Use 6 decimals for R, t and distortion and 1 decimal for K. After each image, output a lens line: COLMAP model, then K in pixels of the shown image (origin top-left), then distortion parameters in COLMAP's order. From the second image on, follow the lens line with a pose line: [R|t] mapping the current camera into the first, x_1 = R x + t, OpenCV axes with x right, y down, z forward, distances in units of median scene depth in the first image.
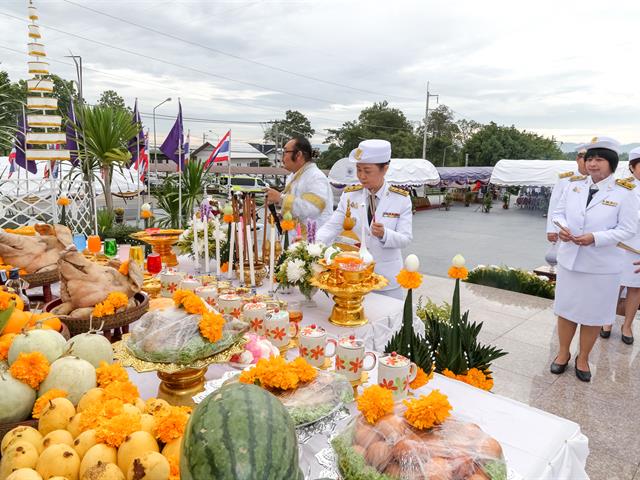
lens RADIAL K [[484.1, 0, 320.0], [0, 484.1, 240.0], [0, 0, 1]] dist [0.020511, -0.001005]
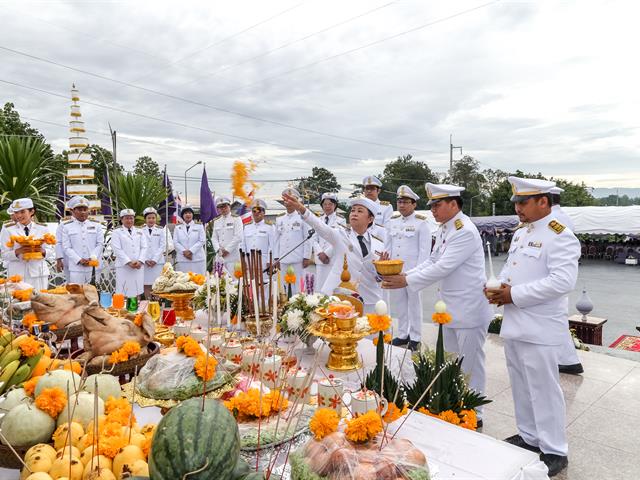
lens RADIAL K [[484.1, 0, 320.0], [0, 484.1, 240.0], [0, 0, 1]] dist [0.020511, -0.001005]
pose [[0.997811, -0.032307, -0.057700, 0.076337], [0.025704, 0.993407, -0.111719, 0.007560], [0.060929, 0.109992, 0.992063, -0.102159]]
